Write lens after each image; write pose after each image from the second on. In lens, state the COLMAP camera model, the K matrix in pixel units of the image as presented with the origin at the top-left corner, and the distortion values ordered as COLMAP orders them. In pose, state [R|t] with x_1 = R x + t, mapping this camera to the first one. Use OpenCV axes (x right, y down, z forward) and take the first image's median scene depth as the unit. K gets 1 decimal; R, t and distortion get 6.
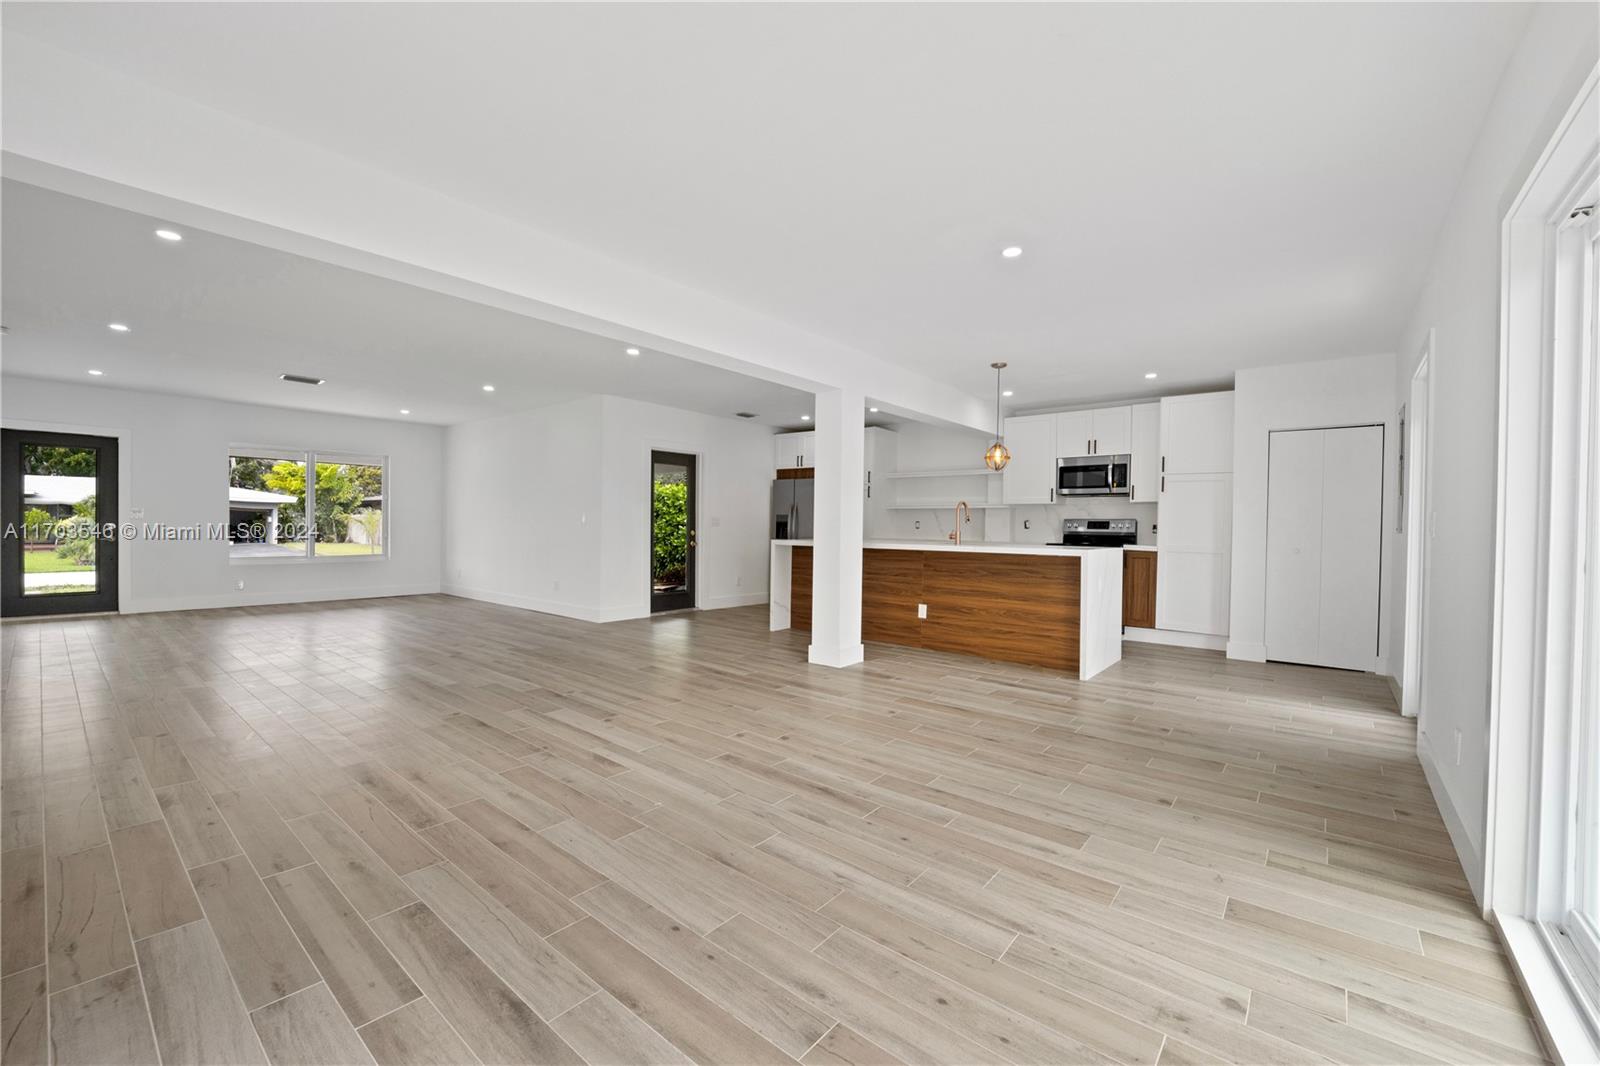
lens RADIAL K [[635.8, 0, 800.0], [0, 635.8, 533.0], [0, 0, 1]] dist [-0.007886, 0.000055]
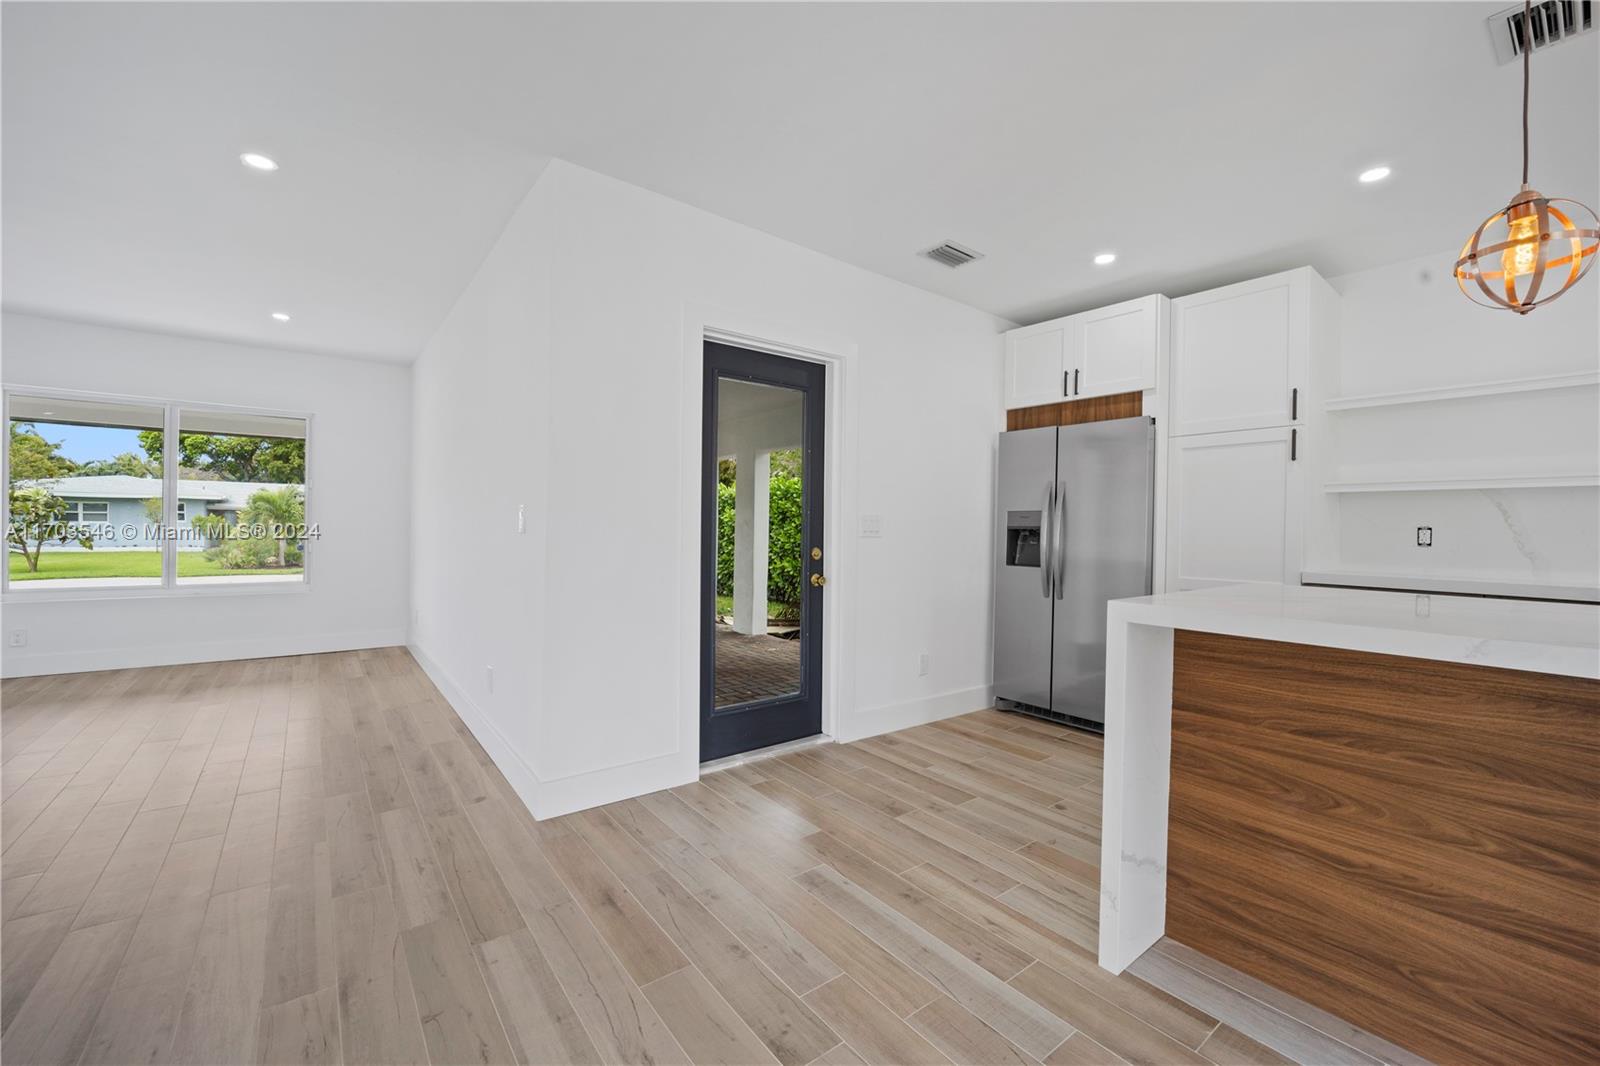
lens RADIAL K [[644.6, 0, 798.8], [0, 644.6, 536.5], [0, 0, 1]] dist [-0.017028, 0.000195]
pose [[0.974259, 0.005772, -0.225359, -0.098372], [-0.006635, 0.999973, -0.003072, -0.011414], [0.225335, 0.004488, 0.974271, 0.678854]]
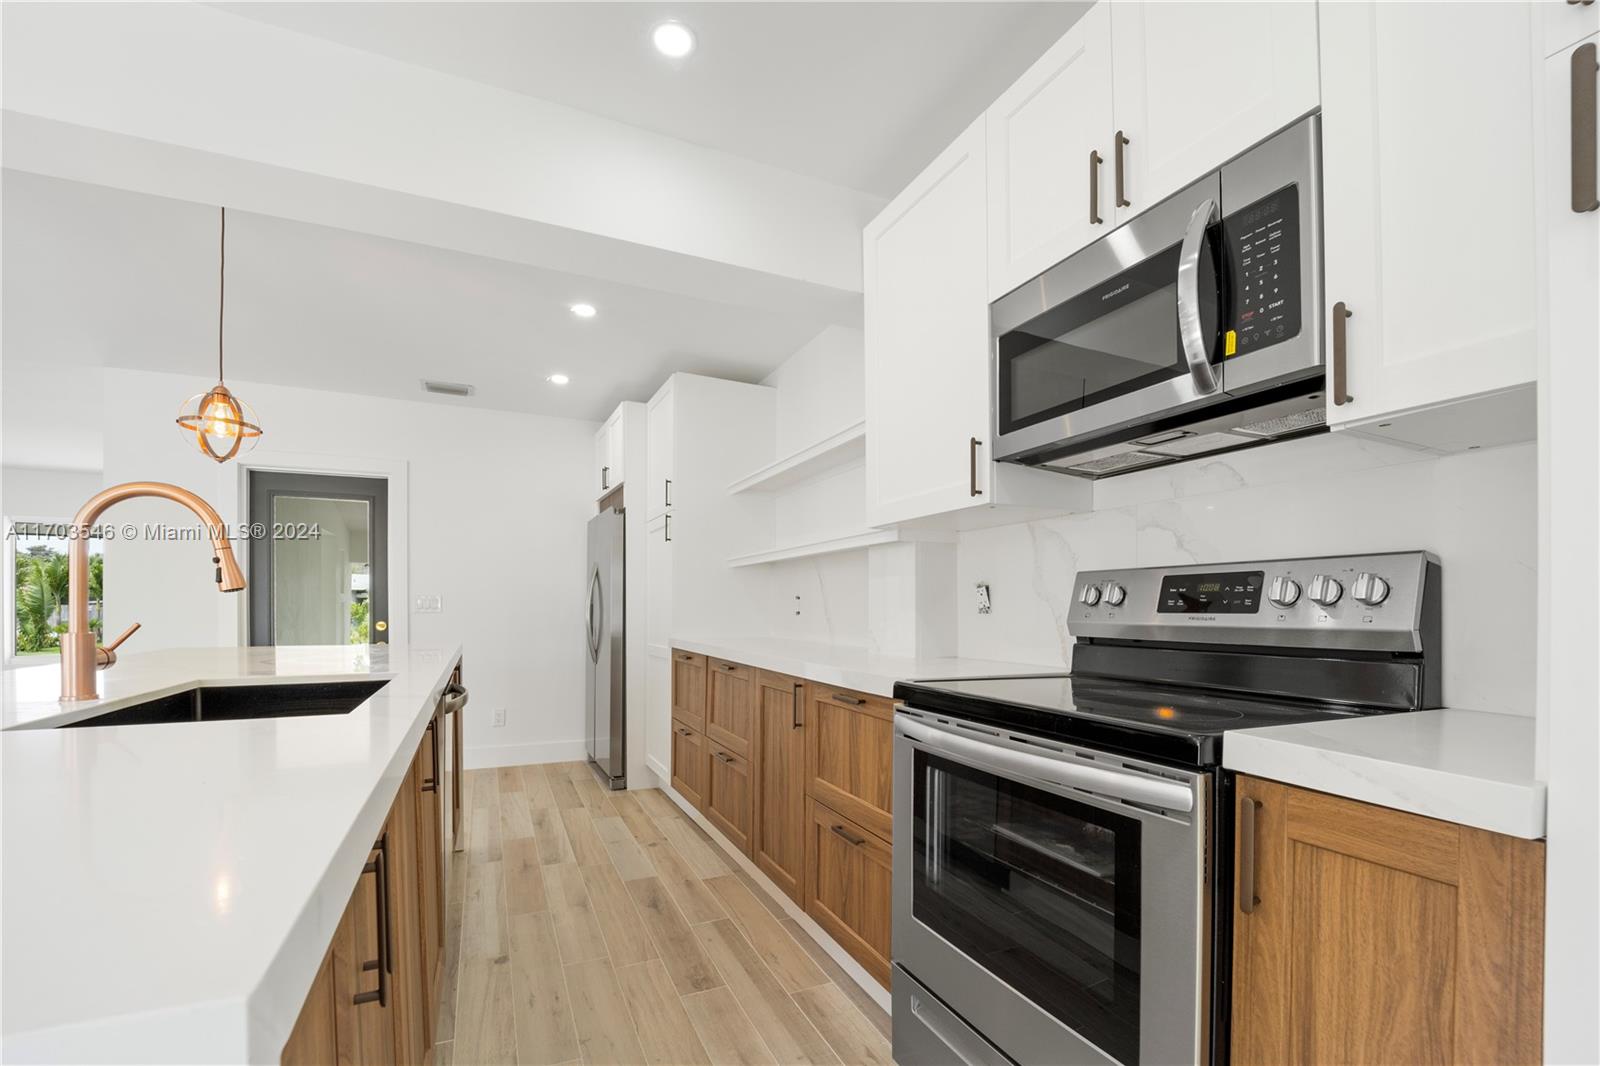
lens RADIAL K [[671.9, 0, 794.2], [0, 671.9, 599.9], [0, 0, 1]] dist [-0.017276, -0.000081]
pose [[0.901310, -0.016467, -0.432861, 0.436847], [0.004200, 0.999562, -0.029280, -0.004842], [0.433154, 0.024572, 0.900985, 0.745331]]
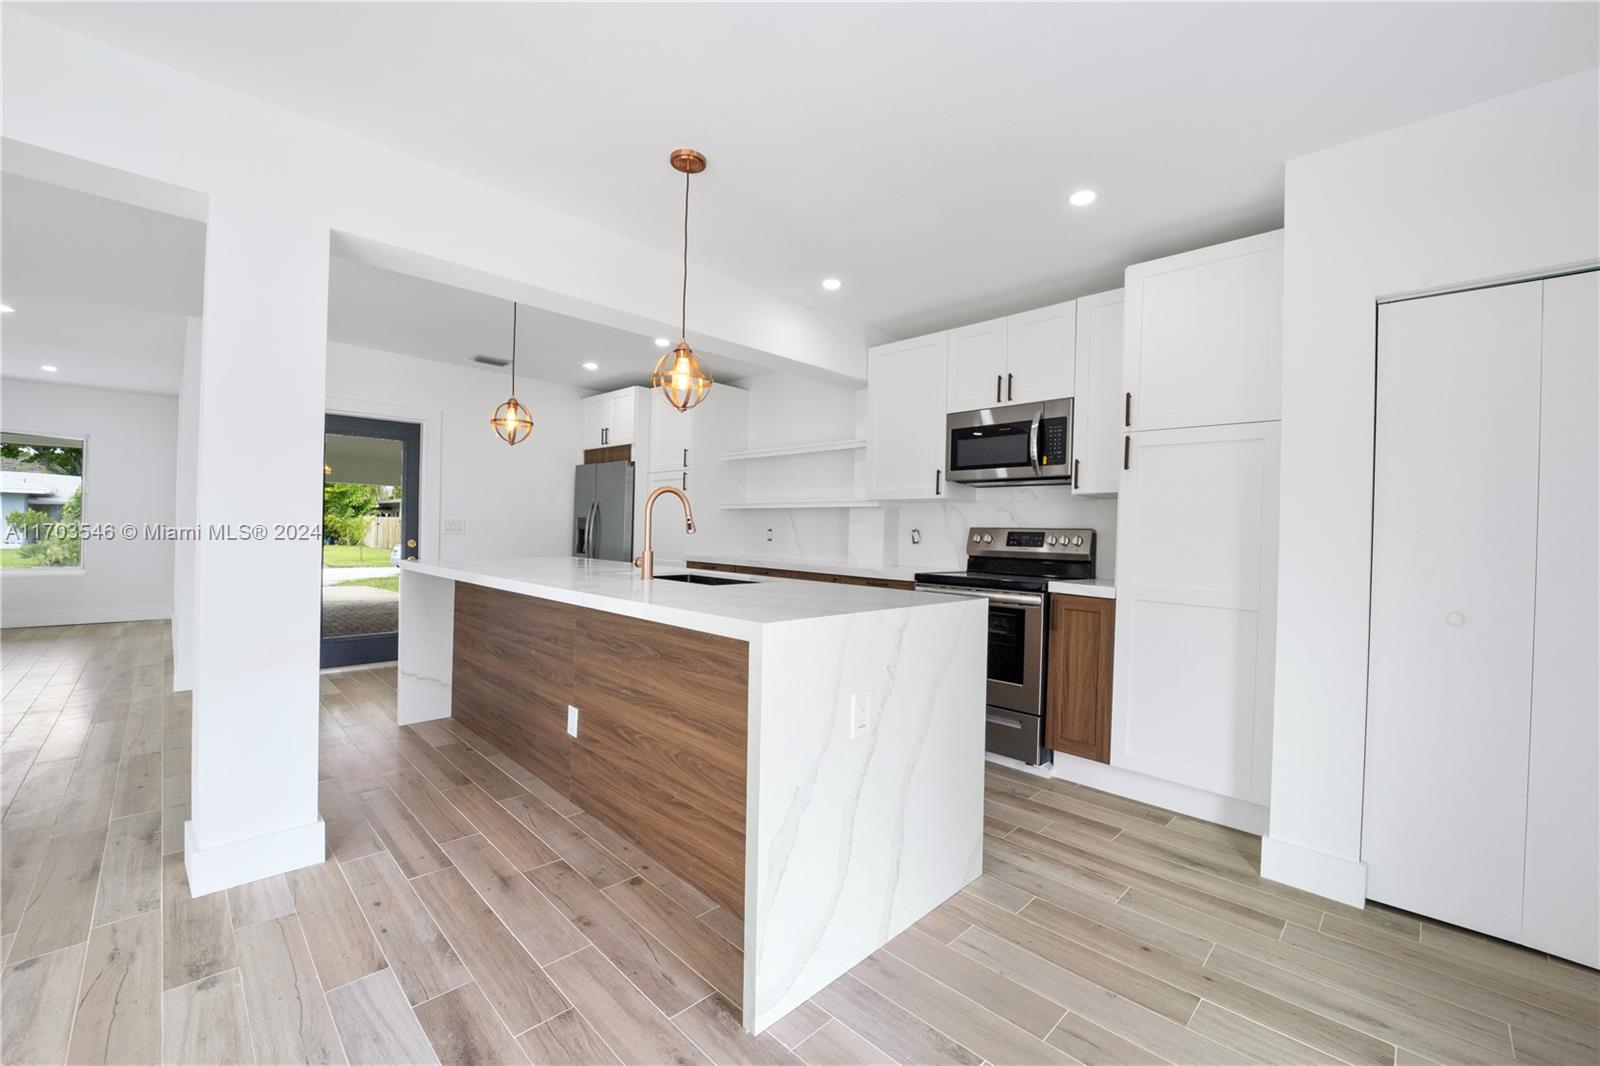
lens RADIAL K [[636.8, 0, 800.0], [0, 636.8, 533.0], [0, 0, 1]] dist [-0.018494, 0.000494]
pose [[0.995895, 0.010880, -0.089860, 0.325368], [-0.011971, 0.999861, -0.011617, -0.009324], [0.089722, 0.012645, 0.995887, 0.449487]]
